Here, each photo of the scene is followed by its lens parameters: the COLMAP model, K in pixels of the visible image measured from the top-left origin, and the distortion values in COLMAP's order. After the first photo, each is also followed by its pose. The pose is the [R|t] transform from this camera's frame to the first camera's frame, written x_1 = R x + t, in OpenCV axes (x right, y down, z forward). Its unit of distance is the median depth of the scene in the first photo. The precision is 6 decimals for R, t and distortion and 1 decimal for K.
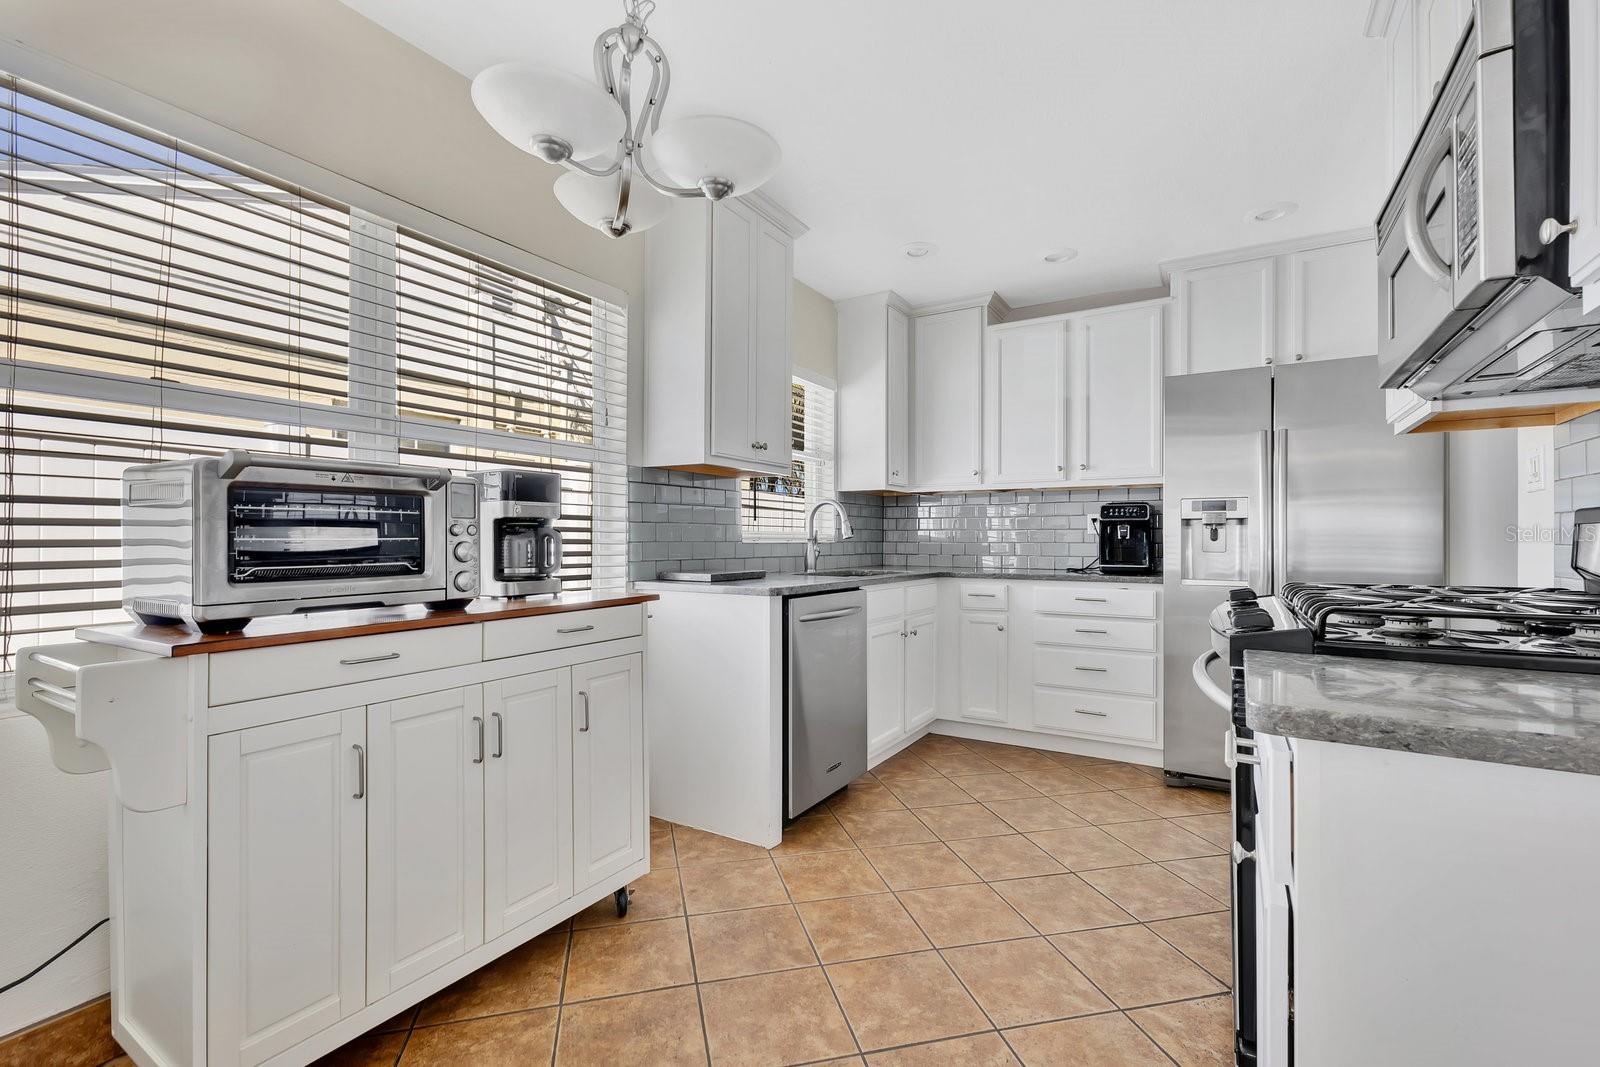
lens RADIAL K [[718.5, 0, 806.3], [0, 718.5, 541.2], [0, 0, 1]] dist [0.012533, 0.000042]
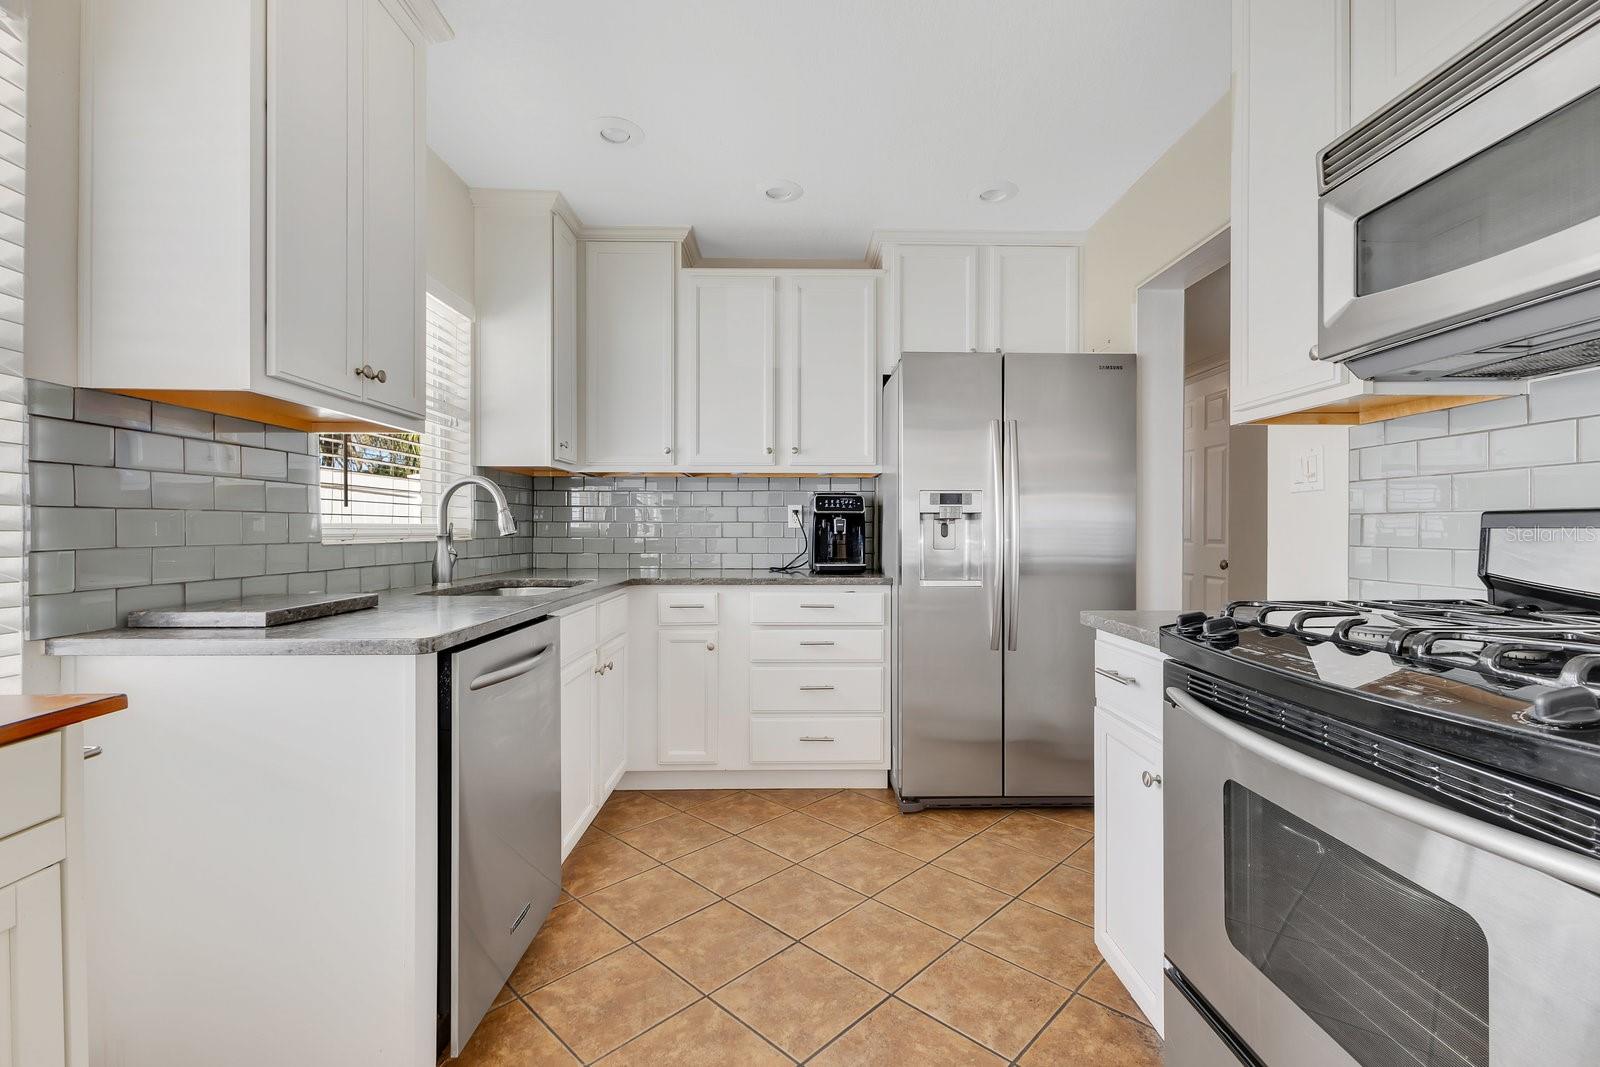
lens RADIAL K [[712.5, 0, 805.5], [0, 712.5, 531.5], [0, 0, 1]] dist [0.008775, -0.000329]
pose [[0.849796, -0.002268, 0.527107, -0.062423], [0.000690, 0.999995, 0.003190, -0.010067], [-0.527111, -0.002347, 0.849793, 0.307957]]
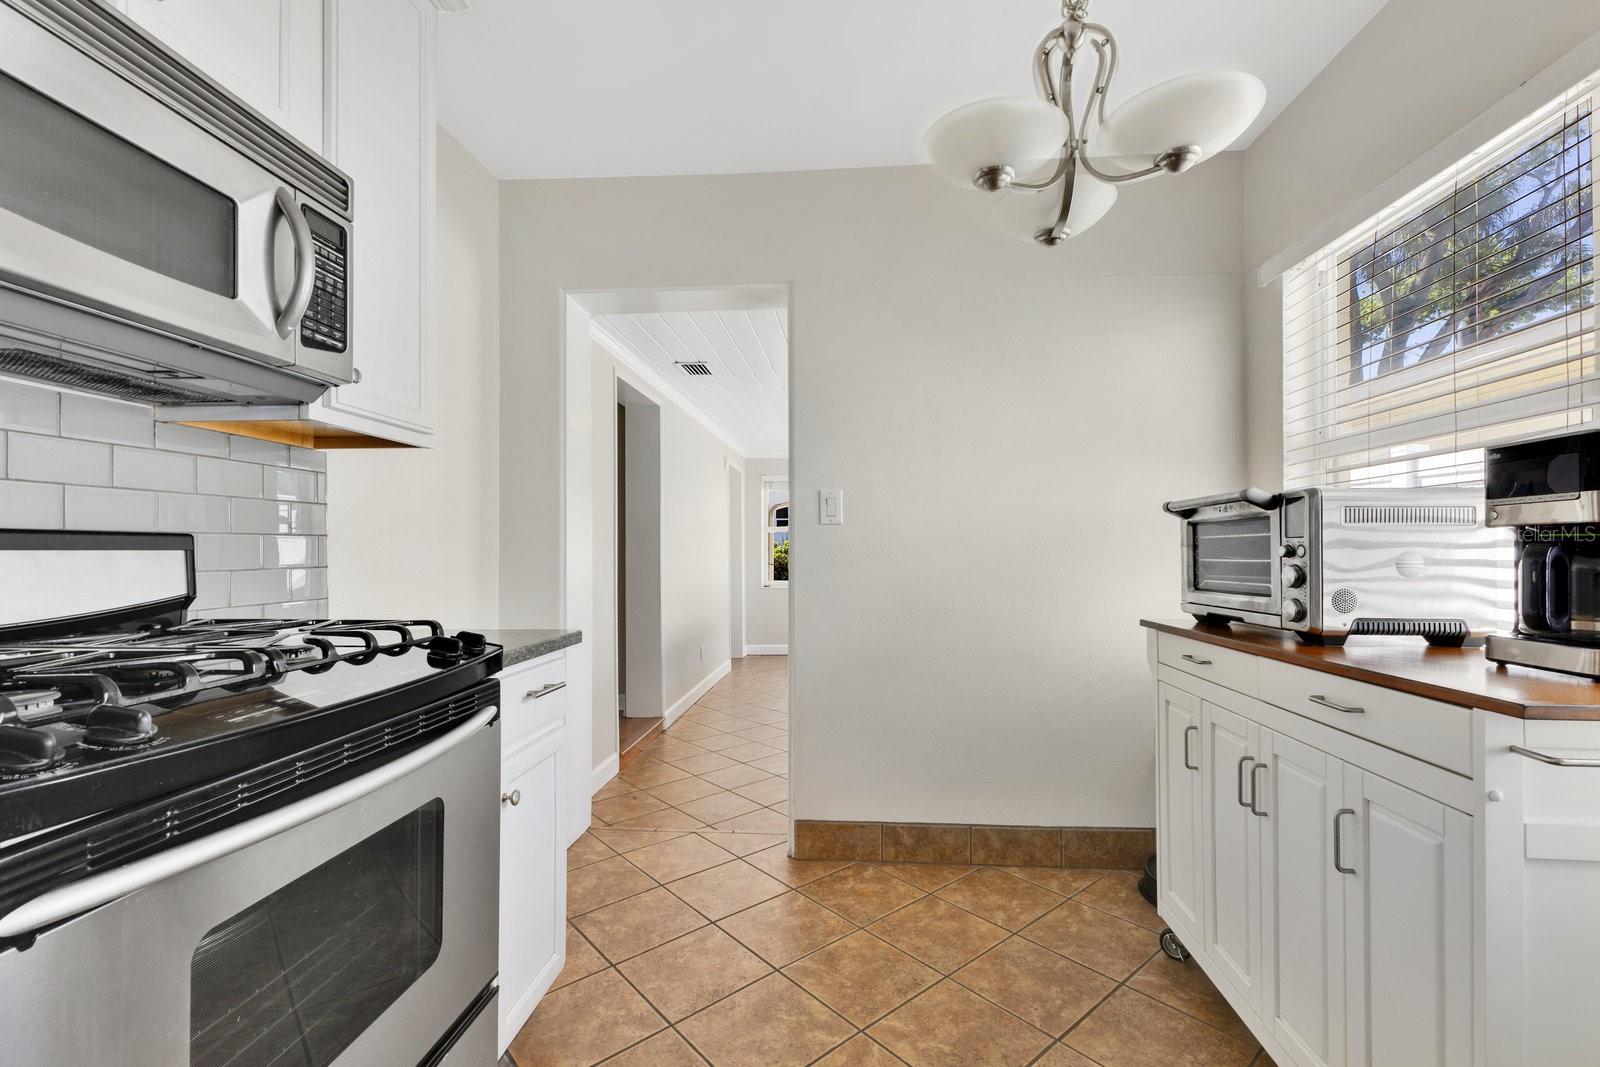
lens RADIAL K [[706.7, 0, 807.2], [0, 706.7, 546.0], [0, 0, 1]] dist [0.009613, -0.000228]
pose [[-0.897614, -0.005312, -0.440749, 0.217786], [-0.002522, 0.999973, -0.006914, -0.007101], [0.440774, -0.005095, -0.897604, 0.767161]]
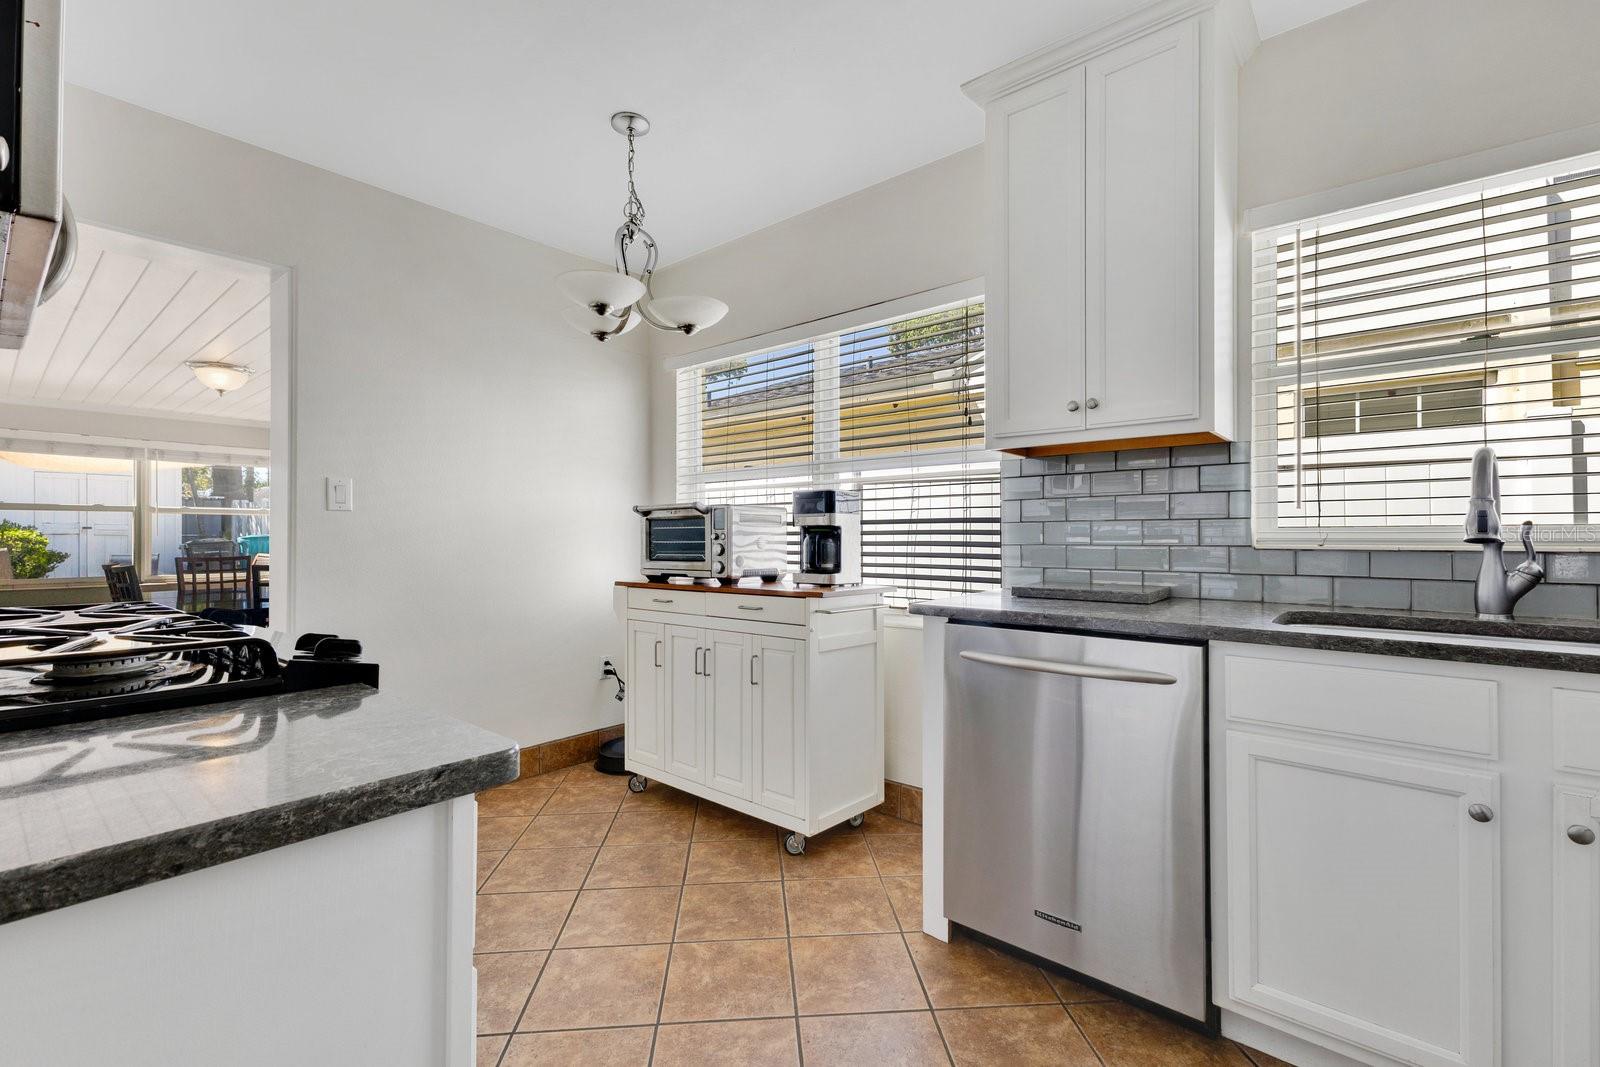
lens RADIAL K [[712.5, 0, 805.5], [0, 712.5, 531.5], [0, 0, 1]] dist [0.008775, -0.000329]
pose [[-0.180204, -0.015255, -0.983511, 0.566107], [-0.003357, 0.999883, -0.014894, -0.001581], [0.983623, 0.000617, -0.180235, 0.759914]]
